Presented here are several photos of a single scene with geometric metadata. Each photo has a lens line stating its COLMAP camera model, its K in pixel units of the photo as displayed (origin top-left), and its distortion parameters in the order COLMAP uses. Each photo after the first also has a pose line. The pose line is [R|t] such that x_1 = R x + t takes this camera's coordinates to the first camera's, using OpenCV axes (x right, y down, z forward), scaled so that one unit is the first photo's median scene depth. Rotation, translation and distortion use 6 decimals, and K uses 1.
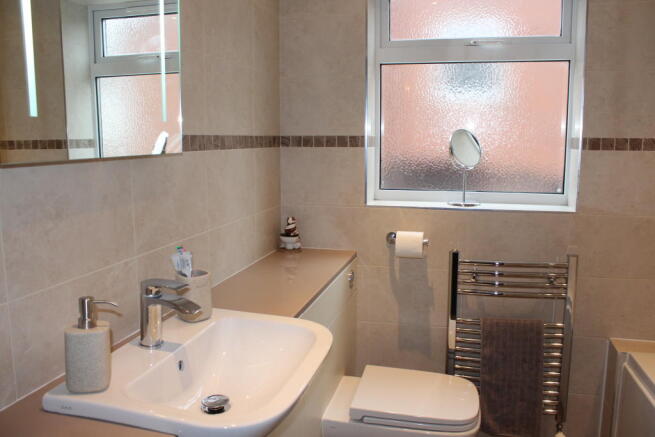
lens RADIAL K [[543.6, 0, 327.5], [0, 543.6, 218.5], [0, 0, 1]] dist [-0.180447, 0.171853]
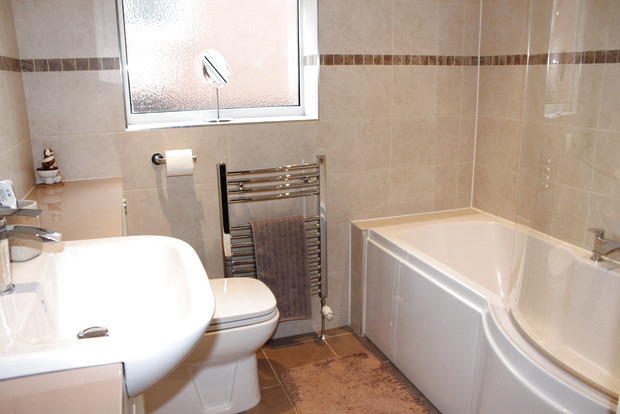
lens RADIAL K [[514.6, 0, 310.0], [0, 514.6, 207.0], [0, 0, 1]] dist [-0.180447, 0.171853]
pose [[0.829474, -0.151128, 0.537711, -0.176103], [0.094781, 0.986822, 0.131145, 0.028755], [-0.550445, -0.057817, 0.832867, 0.053730]]
